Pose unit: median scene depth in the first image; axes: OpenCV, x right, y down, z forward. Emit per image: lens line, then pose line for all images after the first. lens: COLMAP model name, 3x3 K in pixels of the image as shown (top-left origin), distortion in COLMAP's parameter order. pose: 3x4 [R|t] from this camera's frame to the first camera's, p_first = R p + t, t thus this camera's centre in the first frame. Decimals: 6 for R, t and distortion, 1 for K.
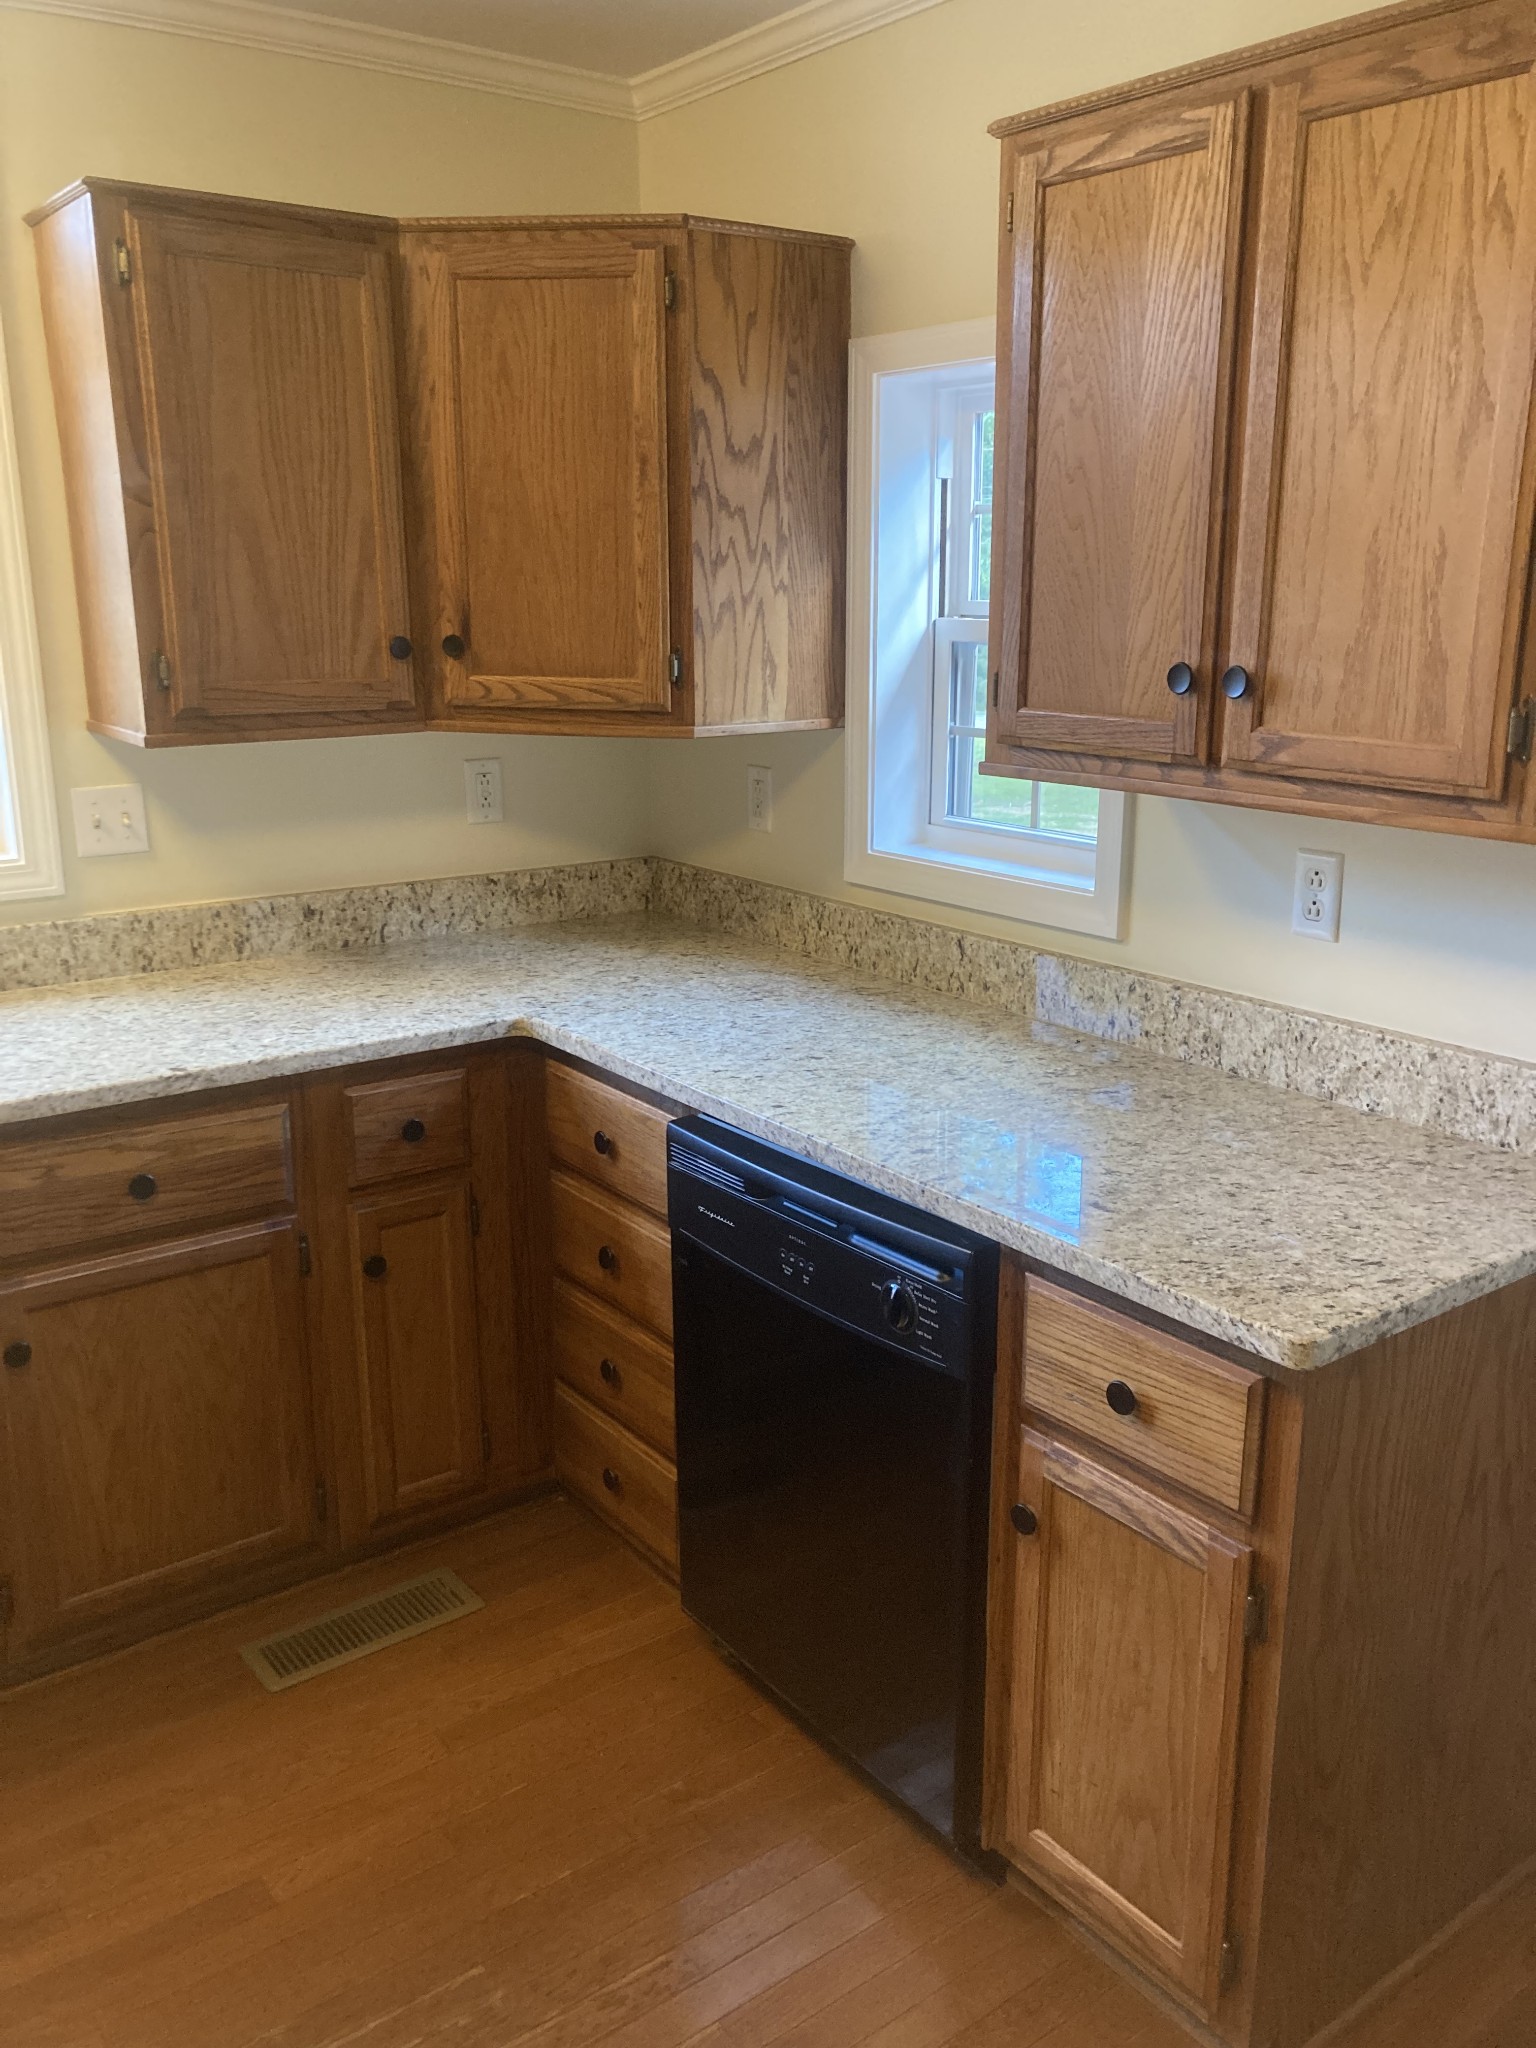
lens RADIAL K [[1679.6, 0, 792.9], [0, 1679.6, 1023.8], [0, 0, 1]] dist [0.049712, -0.057029]
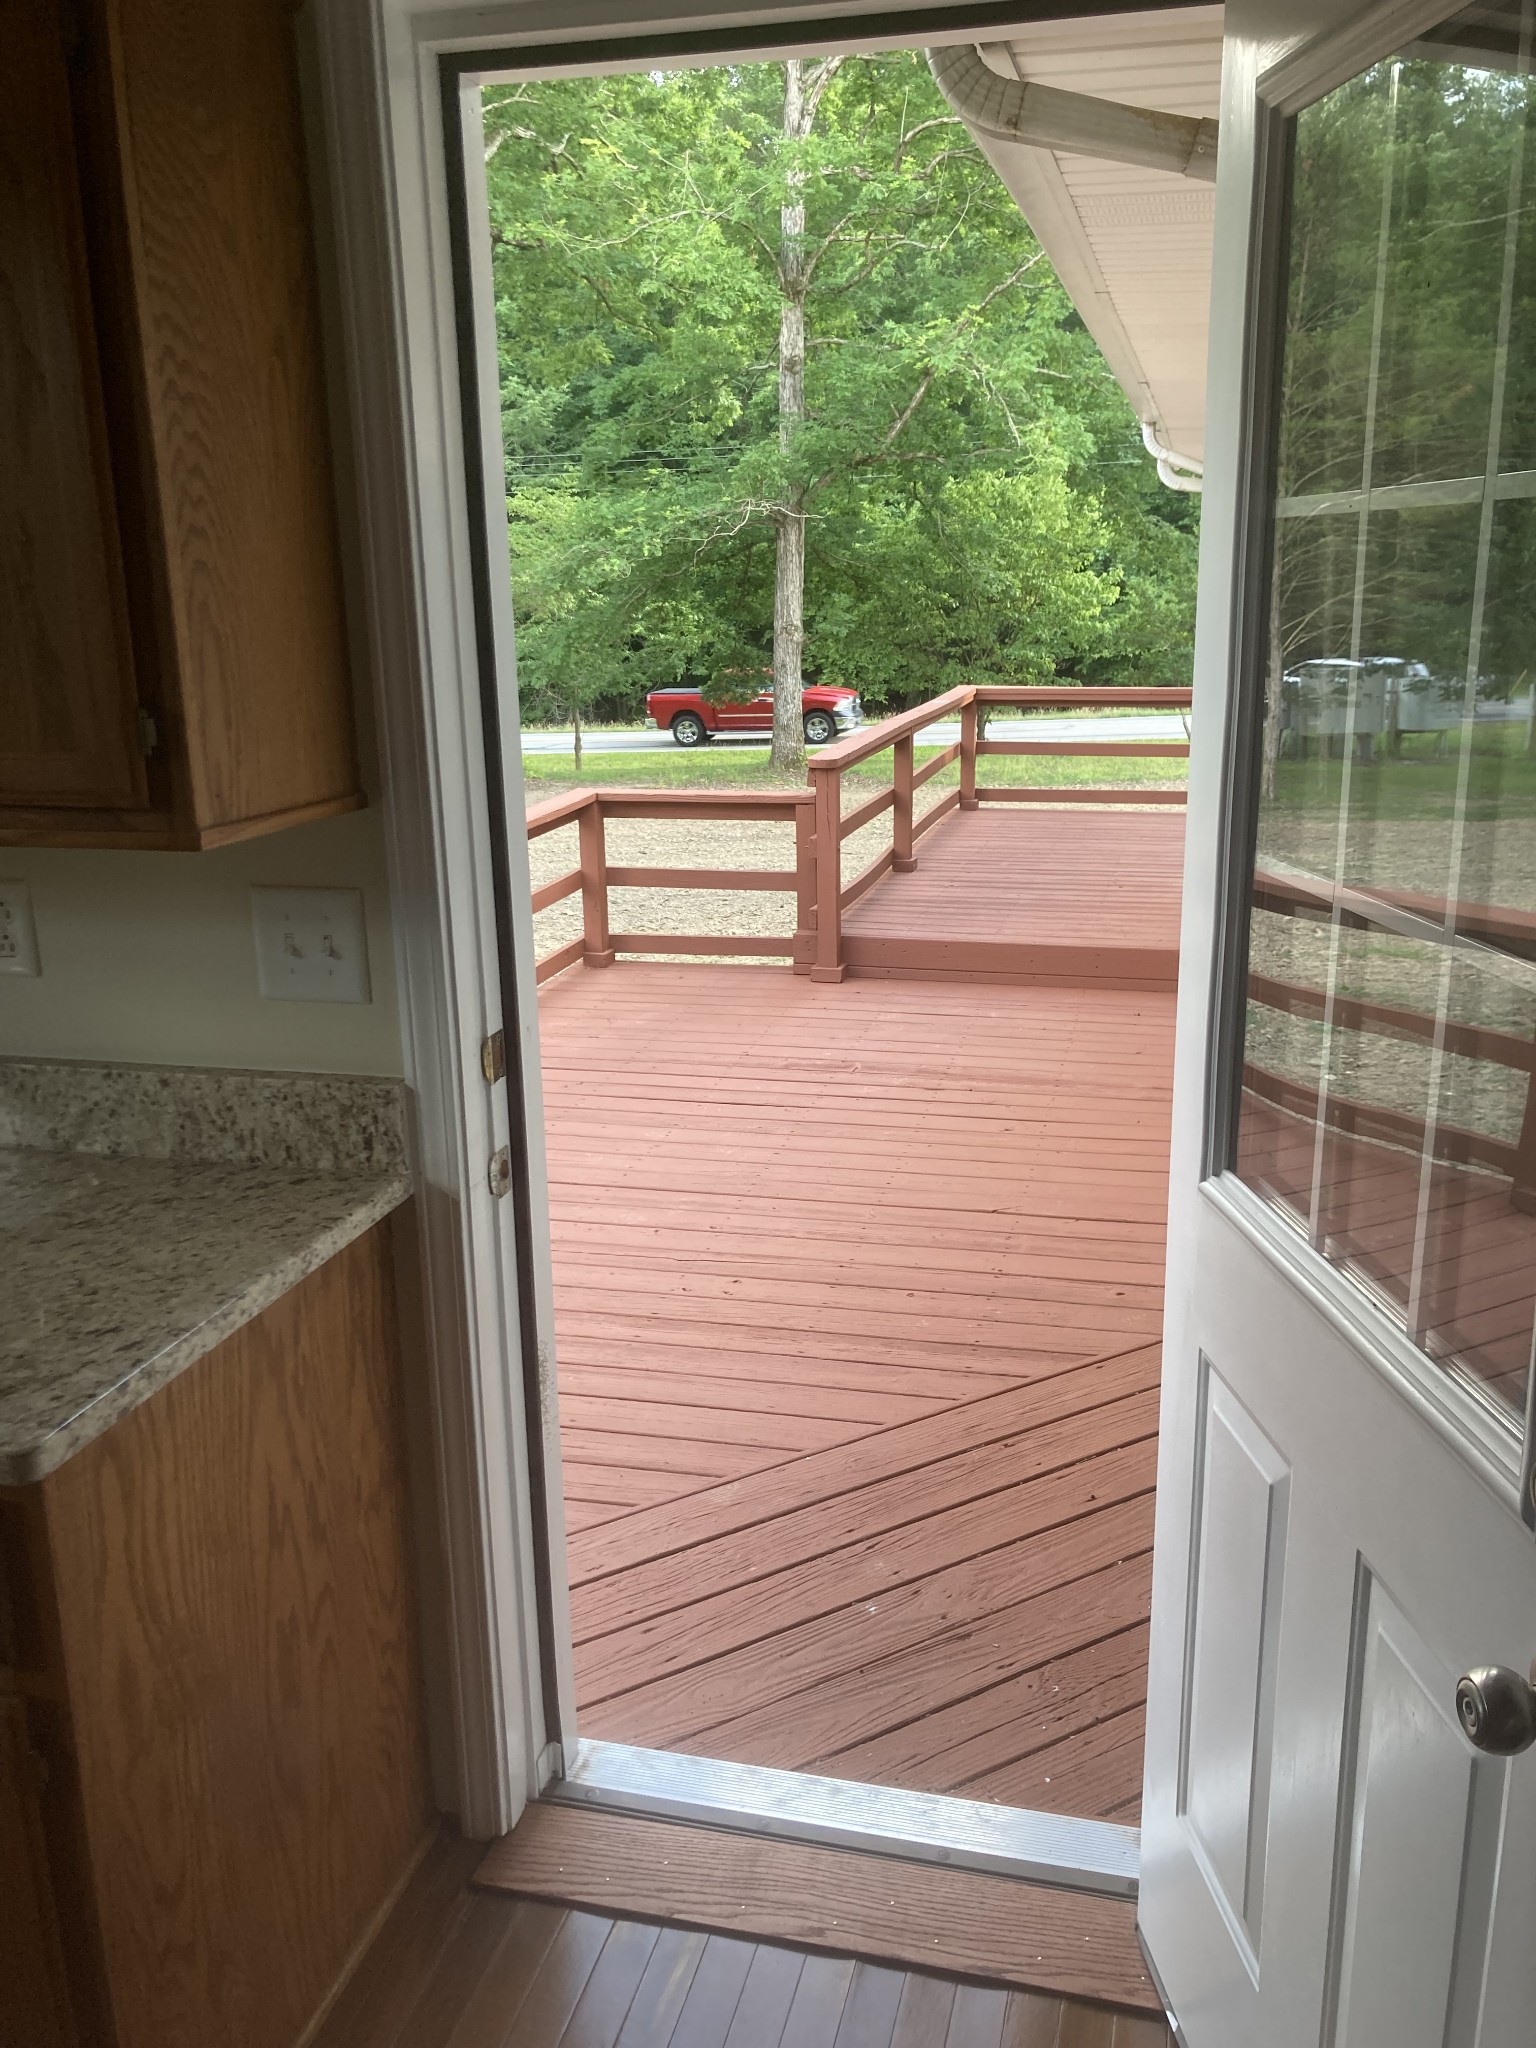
lens RADIAL K [[1679.6, 0, 767.2], [0, 1679.6, 1035.6], [0, 0, 1]] dist [0.049712, -0.057029]
pose [[0.787089, -0.176990, 0.590903, 0.090765], [0.174877, 0.982674, 0.061398, -0.005288], [-0.591532, 0.055009, 0.804403, 0.047984]]
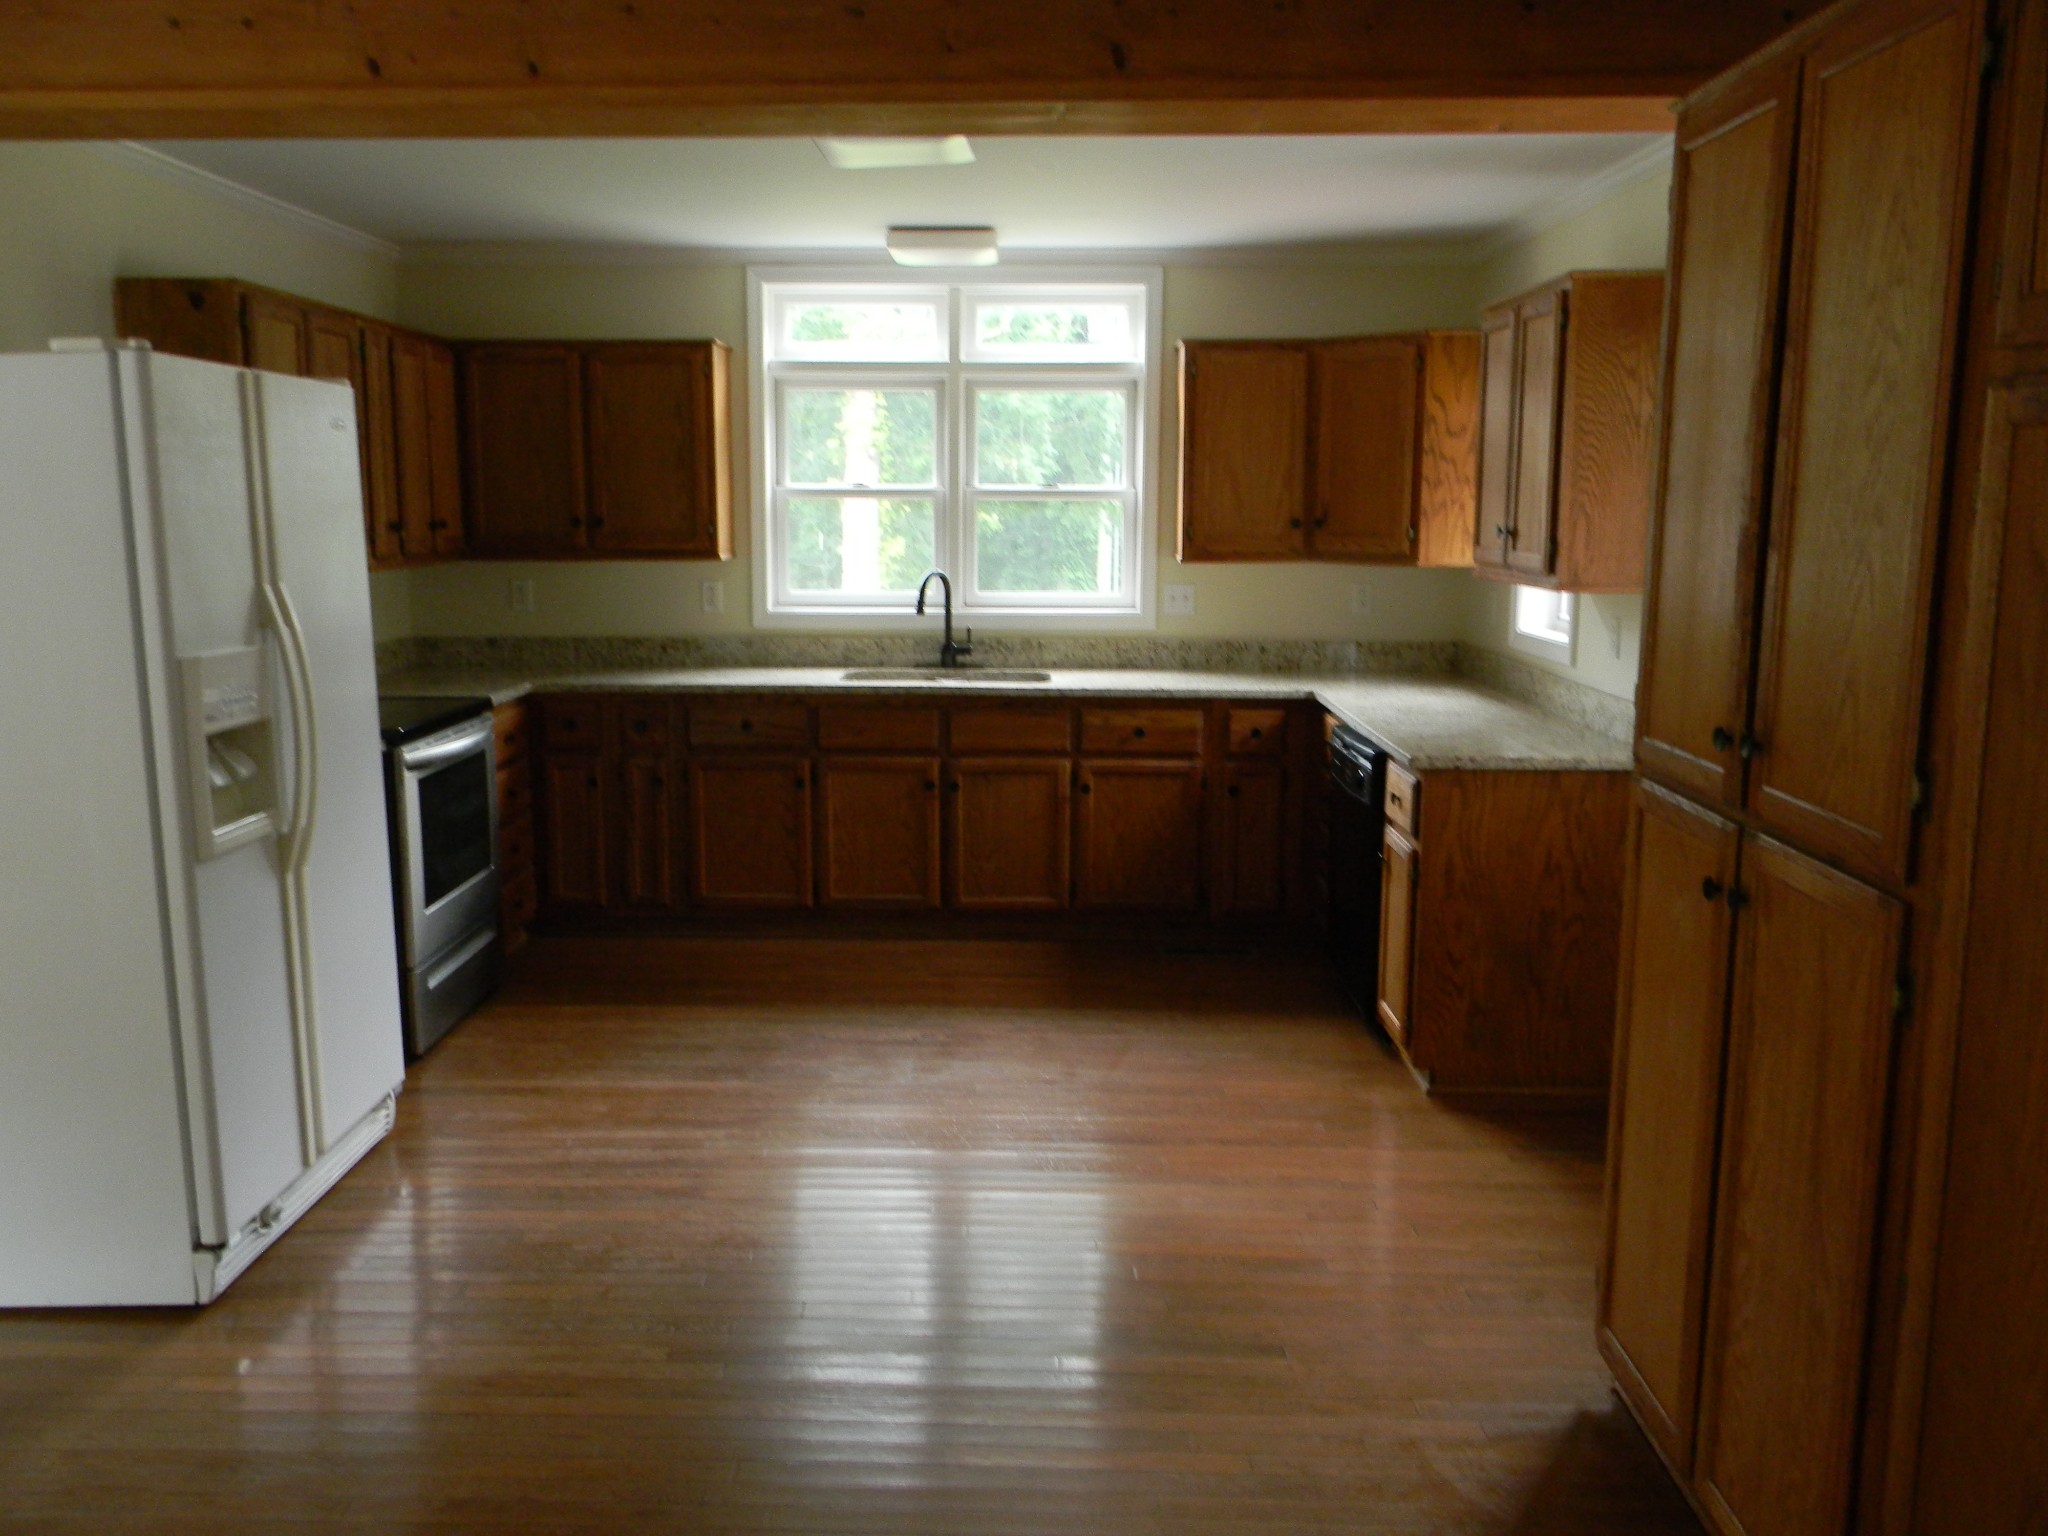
lens RADIAL K [[1679.6, 0, 1007.1], [0, 1679.6, 782.3], [0, 0, 1]] dist [0.049712, -0.057029]
pose [[0.785557, 0.101992, -0.610326, 1.067260], [-0.155597, 0.987190, -0.035300, 0.310440], [0.598907, 0.122695, 0.791364, -1.161211]]
